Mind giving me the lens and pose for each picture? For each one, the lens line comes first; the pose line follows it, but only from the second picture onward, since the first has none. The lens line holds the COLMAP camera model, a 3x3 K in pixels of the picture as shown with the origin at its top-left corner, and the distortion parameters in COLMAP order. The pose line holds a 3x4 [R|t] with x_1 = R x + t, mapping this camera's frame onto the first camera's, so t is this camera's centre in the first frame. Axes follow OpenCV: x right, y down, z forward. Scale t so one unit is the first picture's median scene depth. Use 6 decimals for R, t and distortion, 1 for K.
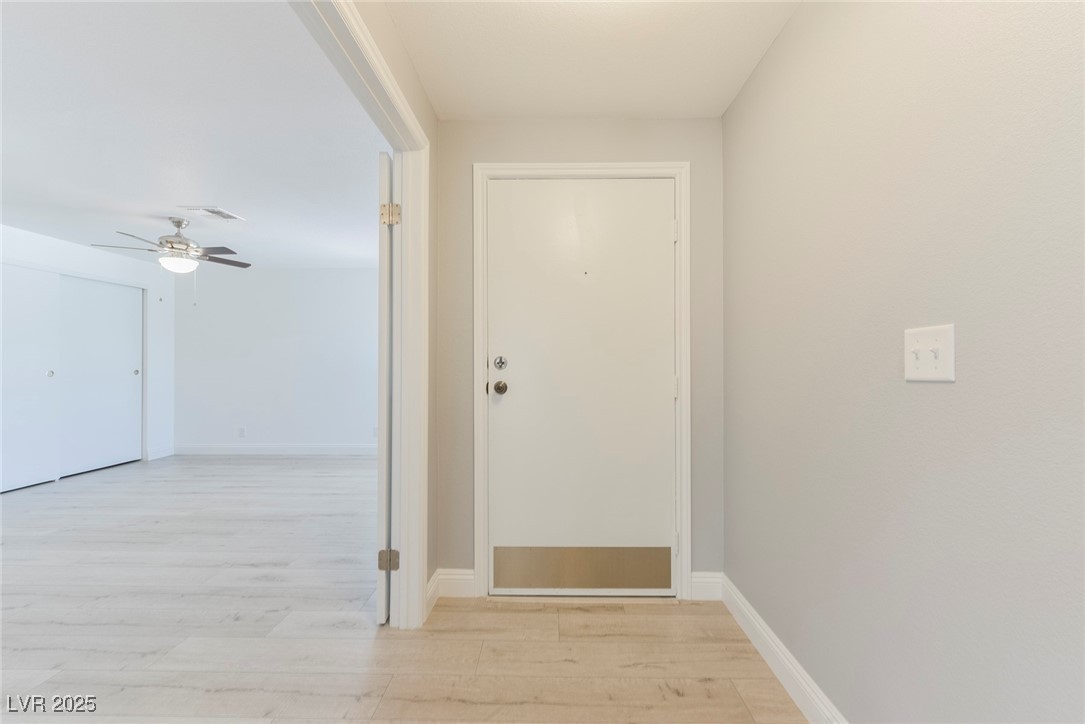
lens RADIAL K [[424.9, 0, 547.4], [0, 424.9, 364.9], [0, 0, 1]] dist [0.006385, -0.002414]
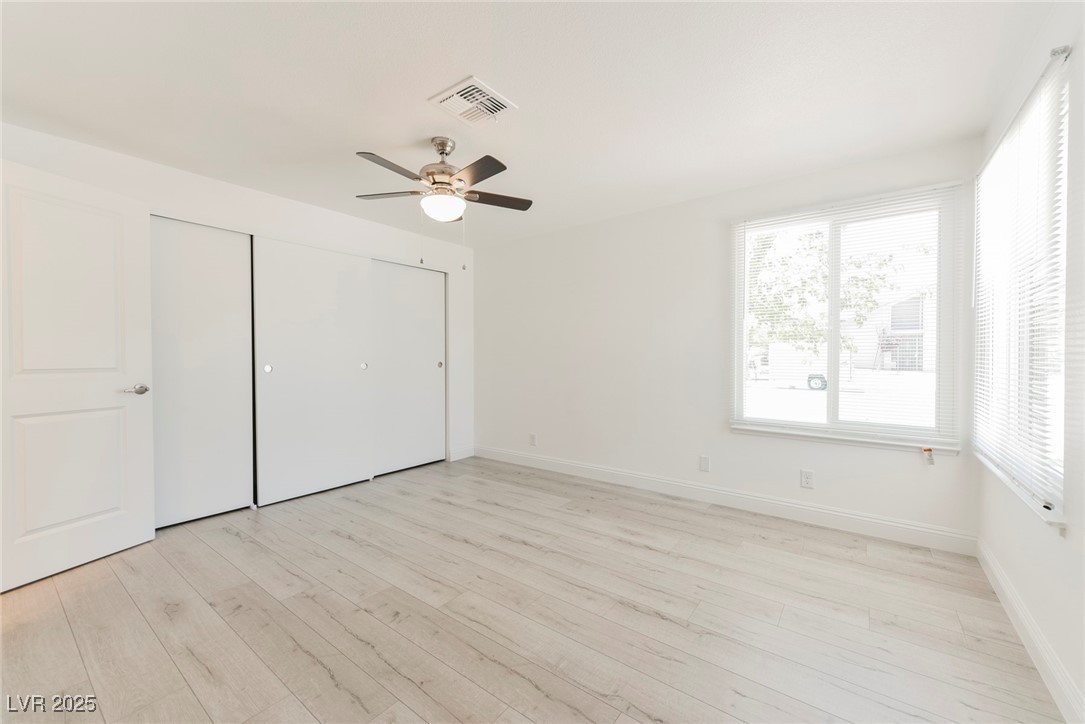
lens RADIAL K [[424.9, 0, 550.0], [0, 424.9, 361.7], [0, 0, 1]] dist [0.006385, -0.002414]
pose [[0.812364, 0.003163, -0.583142, -0.328137], [0.002410, 0.999959, 0.008781, 0.004206], [0.583146, -0.008539, 0.812323, 0.542744]]
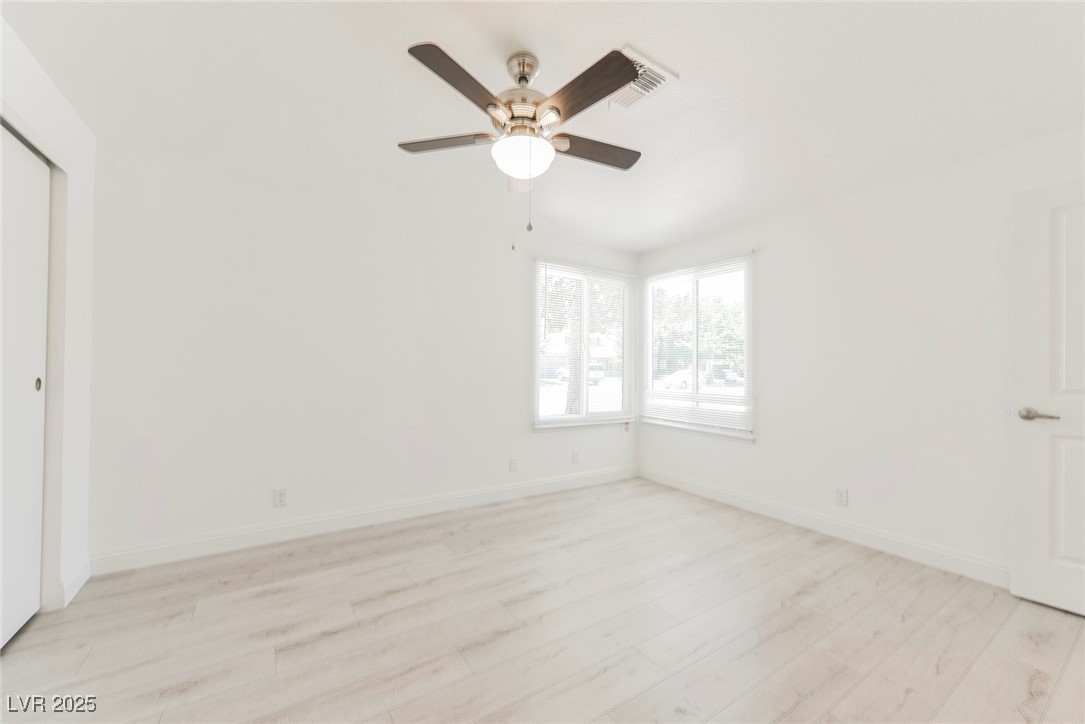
lens RADIAL K [[424.9, 0, 538.5], [0, 424.9, 360.3], [0, 0, 1]] dist [0.006385, -0.002414]
pose [[0.827284, 0.016410, 0.561545, -1.109819], [-0.009389, 0.999838, -0.015386, -0.003480], [-0.561706, 0.007456, 0.827303, 0.594713]]
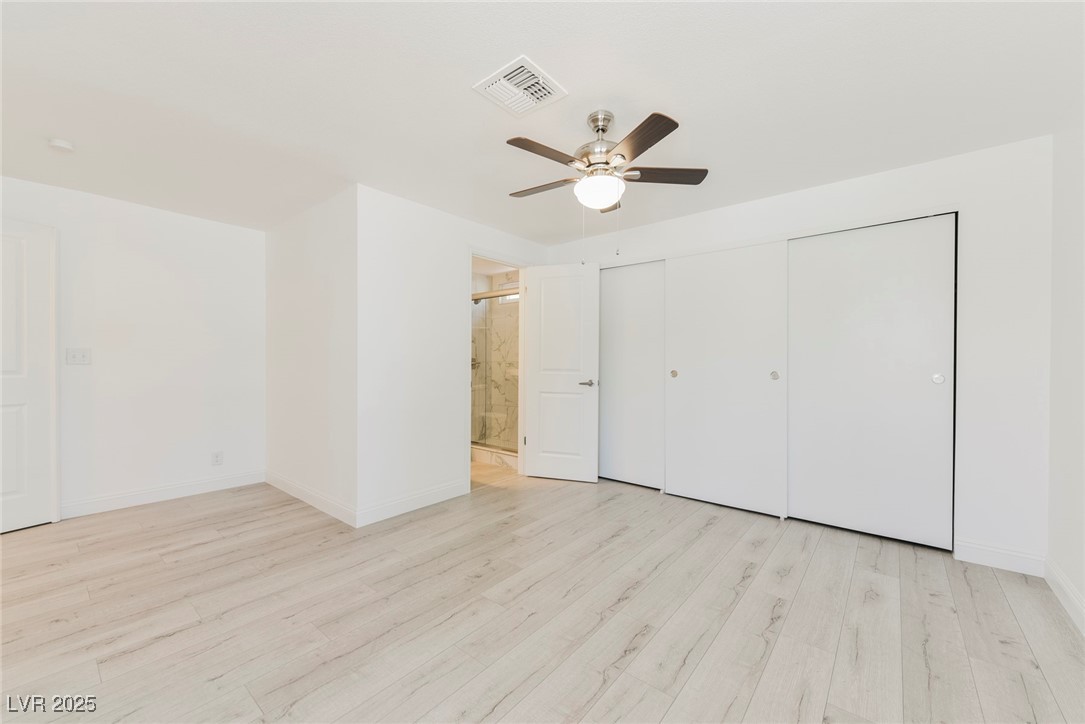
lens RADIAL K [[424.9, 0, 538.4], [0, 424.9, 361.4], [0, 0, 1]] dist [0.006385, -0.002414]
pose [[-0.631704, -0.005107, -0.775193, -0.352550], [-0.005906, 0.999981, -0.001776, 0.001049], [0.775188, 0.003456, -0.631722, 1.304235]]
